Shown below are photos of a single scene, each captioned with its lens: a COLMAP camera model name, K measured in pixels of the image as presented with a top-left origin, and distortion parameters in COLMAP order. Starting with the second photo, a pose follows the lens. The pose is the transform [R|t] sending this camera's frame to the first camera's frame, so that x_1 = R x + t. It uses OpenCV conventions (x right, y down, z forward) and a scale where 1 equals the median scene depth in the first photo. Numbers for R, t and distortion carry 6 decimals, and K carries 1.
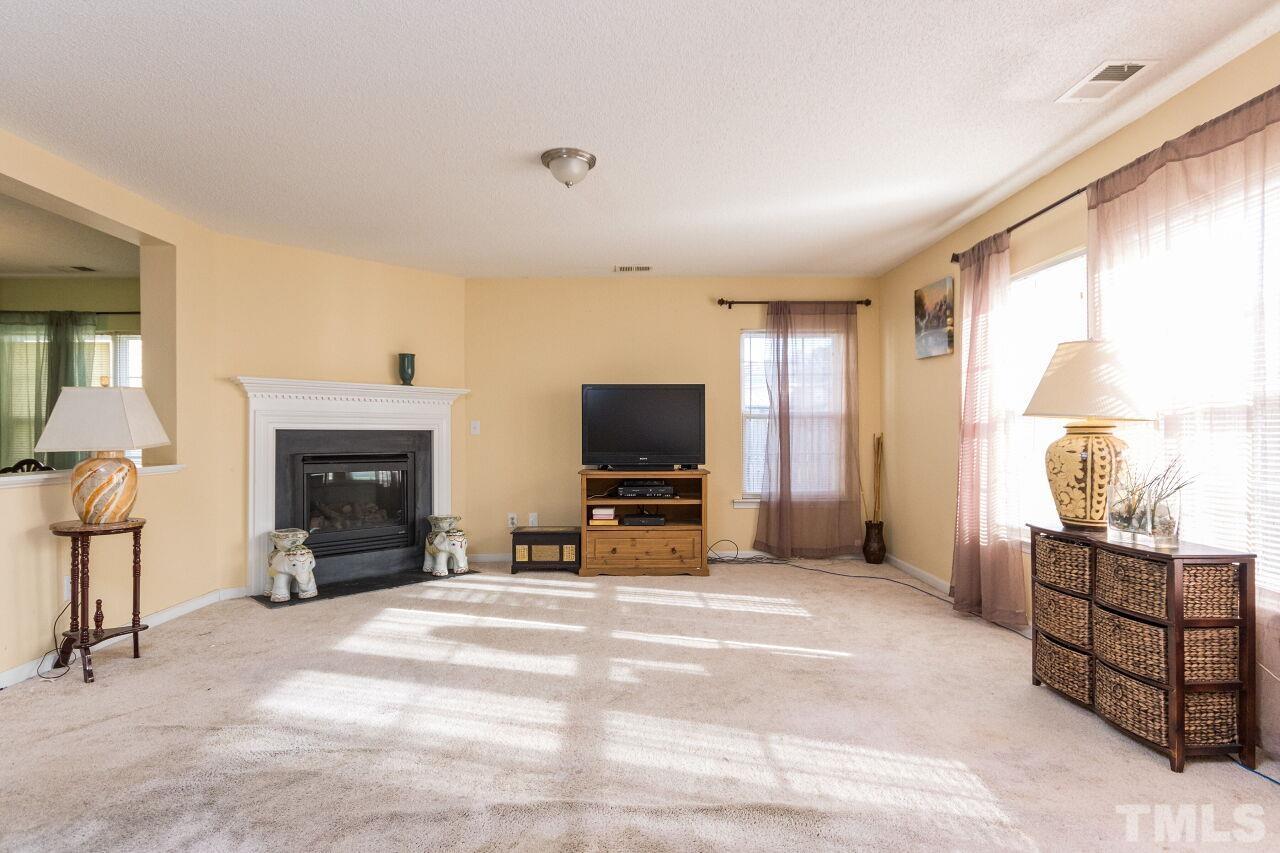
lens RADIAL K [[651.9, 0, 648.4], [0, 651.9, 433.1], [0, 0, 1]] dist [0.005713, 0.000052]
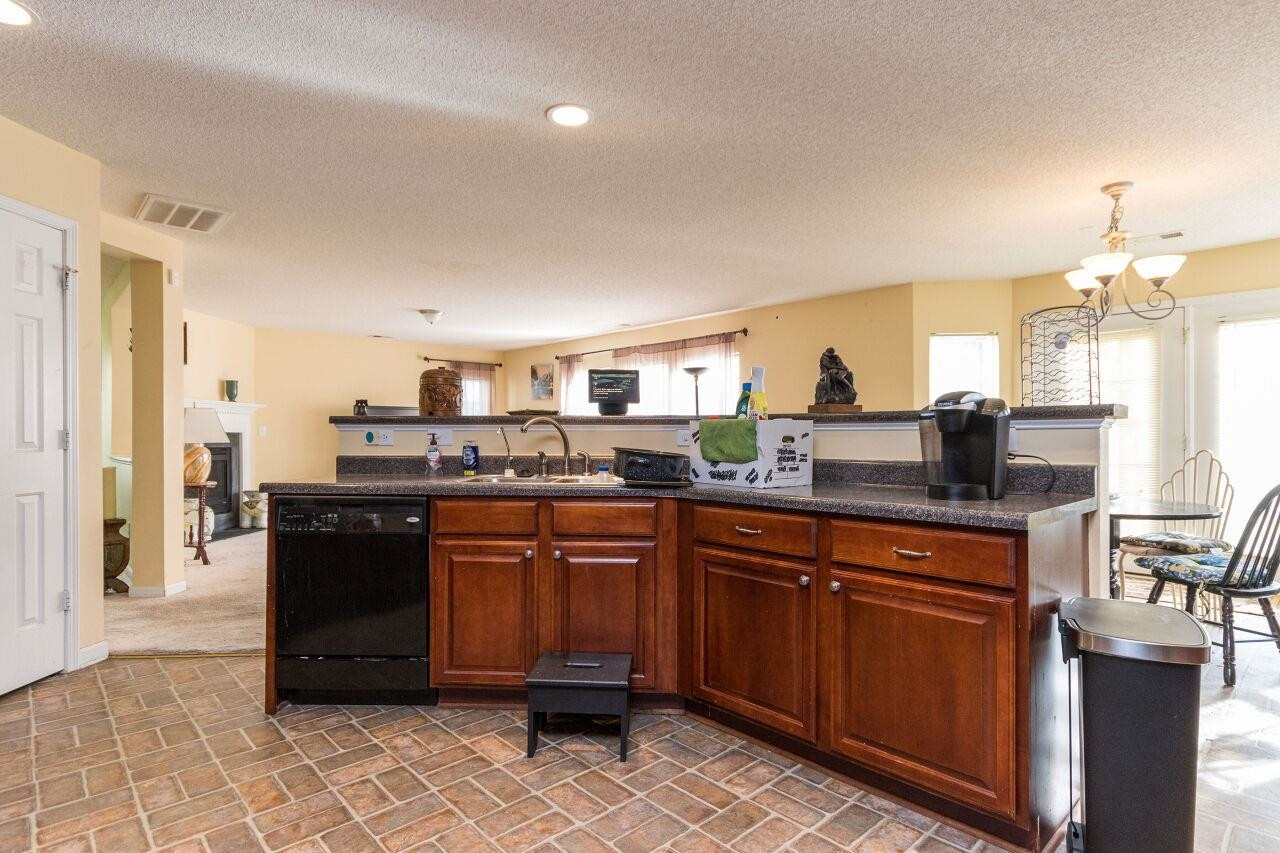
lens RADIAL K [[651.9, 0, 641.0], [0, 651.9, 435.0], [0, 0, 1]] dist [0.005713, 0.000052]
pose [[0.736622, 0.003075, 0.676297, -0.672614], [-0.001921, 0.999995, -0.002454, 0.003289], [-0.676302, 0.000509, 0.736625, -0.685971]]
